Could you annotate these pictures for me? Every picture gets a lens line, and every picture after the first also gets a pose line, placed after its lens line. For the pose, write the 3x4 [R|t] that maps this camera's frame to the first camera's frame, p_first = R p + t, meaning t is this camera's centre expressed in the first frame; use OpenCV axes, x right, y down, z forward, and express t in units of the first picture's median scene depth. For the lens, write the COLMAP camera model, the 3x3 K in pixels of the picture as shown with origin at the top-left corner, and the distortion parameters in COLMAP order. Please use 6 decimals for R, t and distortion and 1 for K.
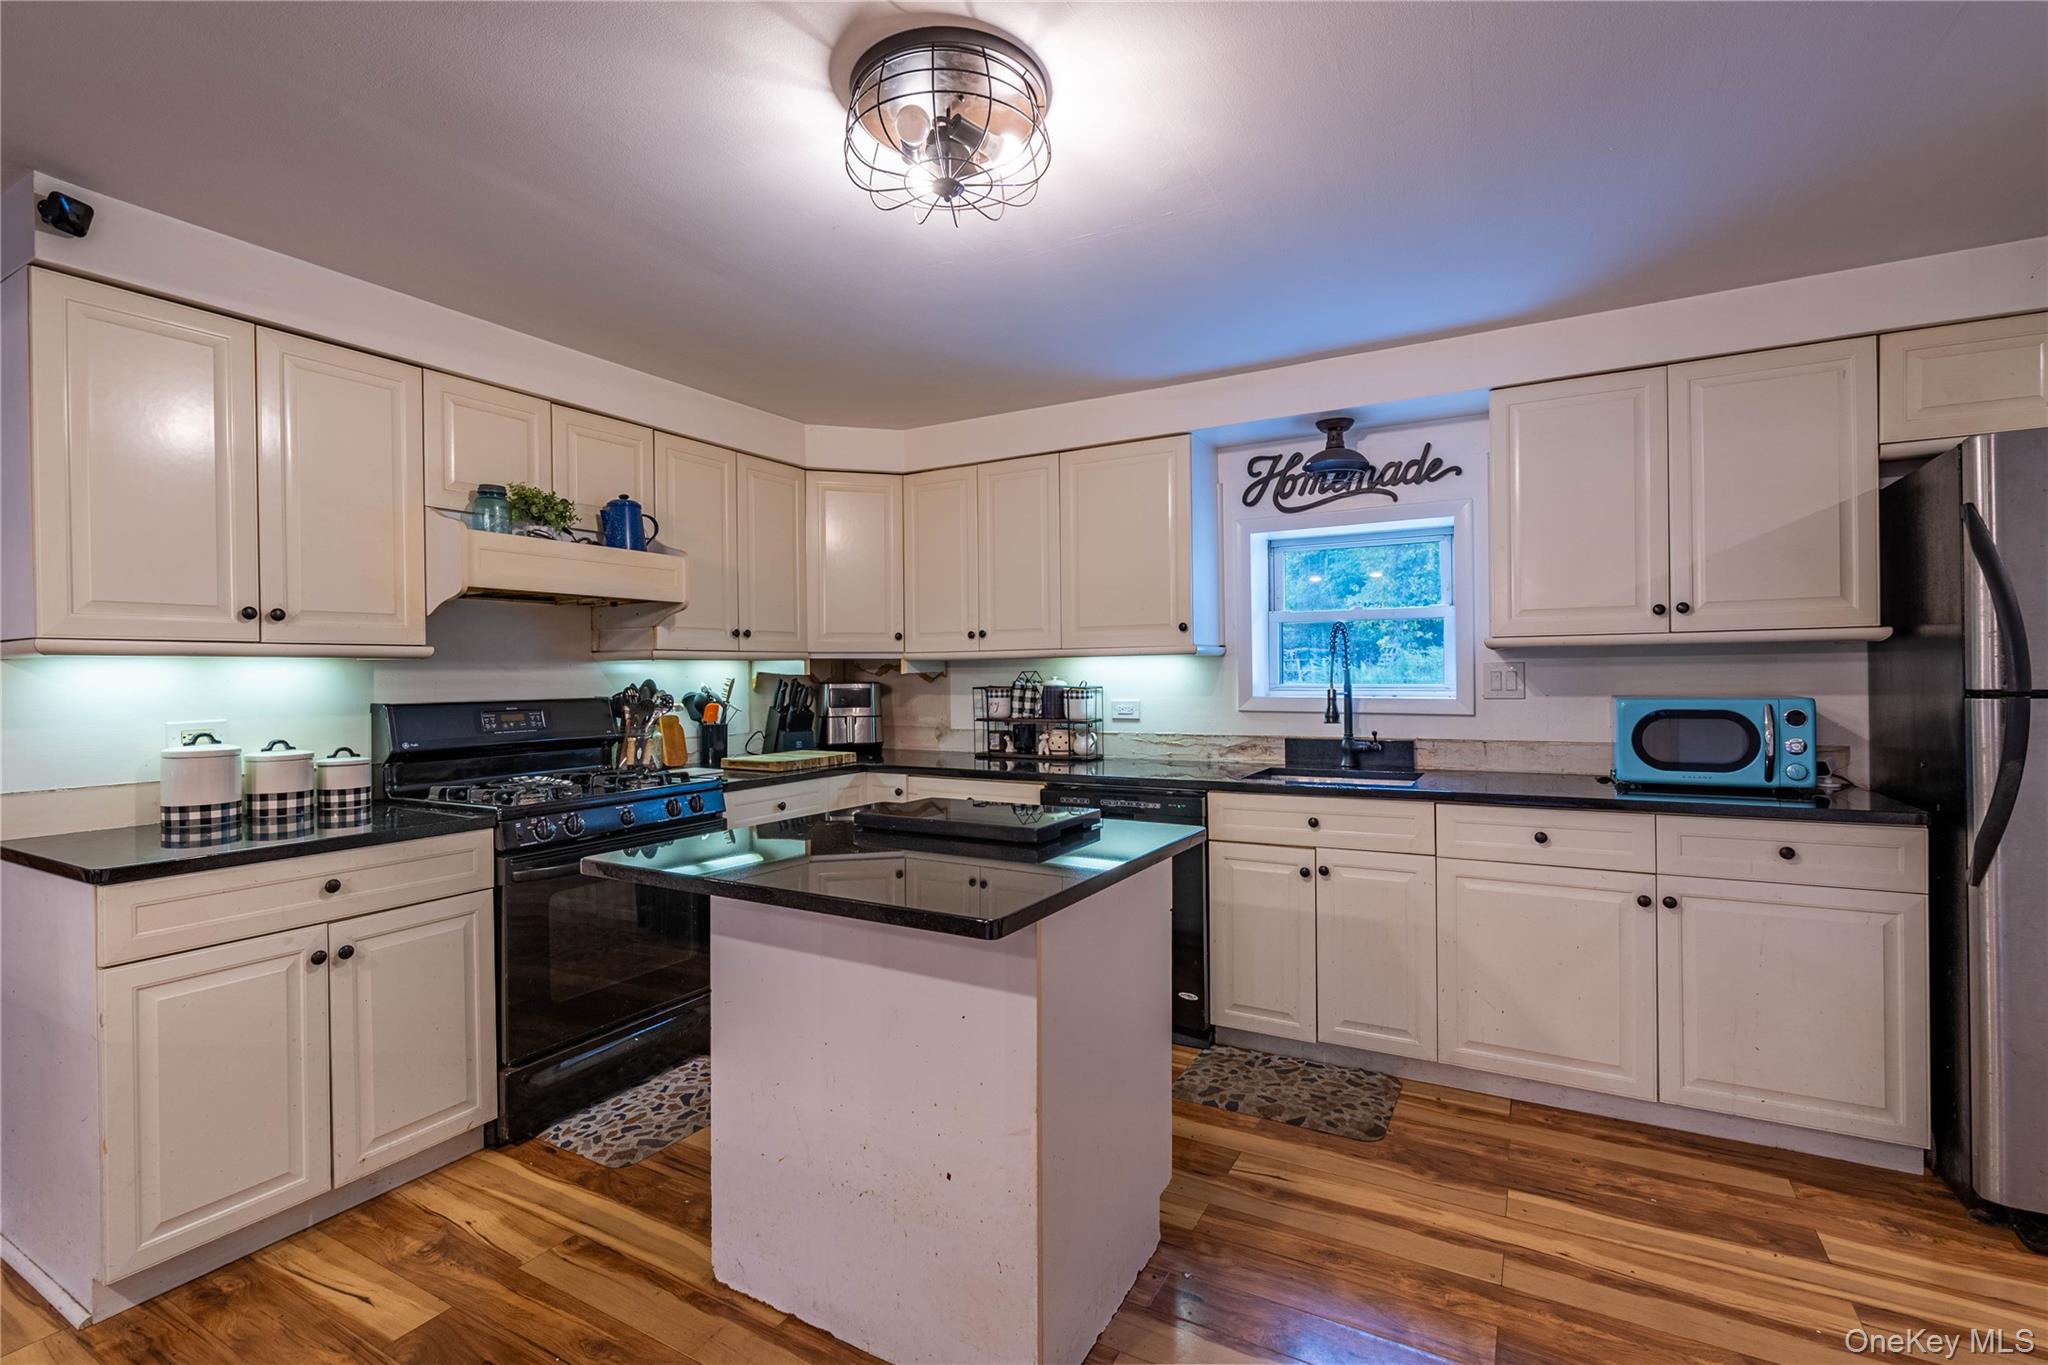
lens RADIAL K [[926.5, 0, 1018.3], [0, 926.5, 674.9], [0, 0, 1]] dist [-0.008477, 0.005166]
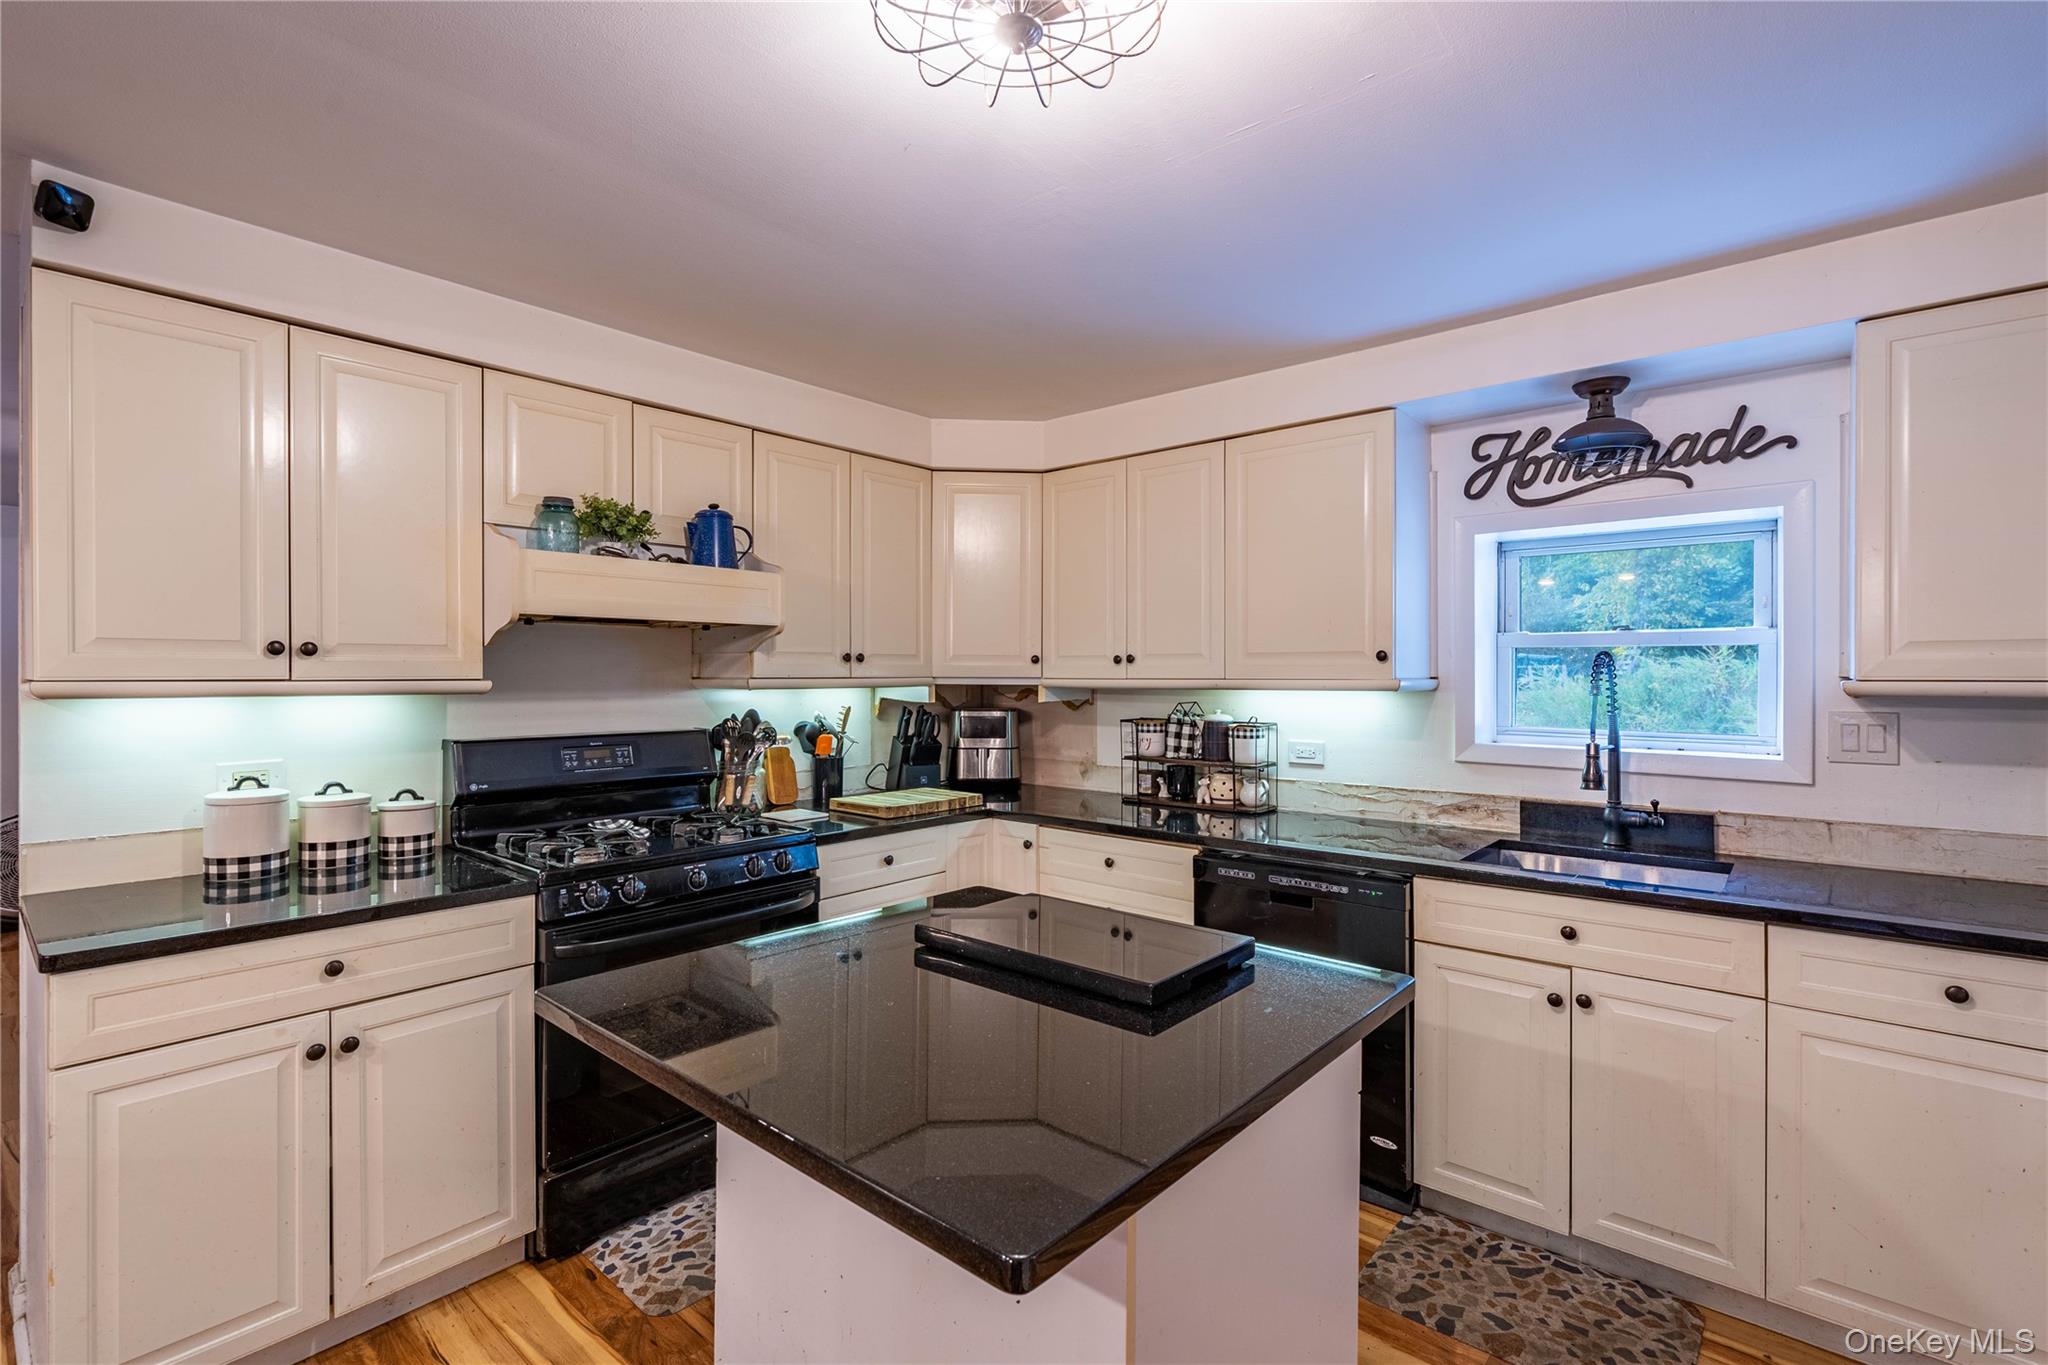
lens RADIAL K [[926.5, 0, 1018.3], [0, 926.5, 674.9], [0, 0, 1]] dist [-0.008477, 0.005166]
pose [[0.980669, 0.011470, -0.195340, 0.032443], [-0.011497, 0.999933, 0.000997, -0.036128], [0.195338, 0.001268, 0.980735, 0.191051]]
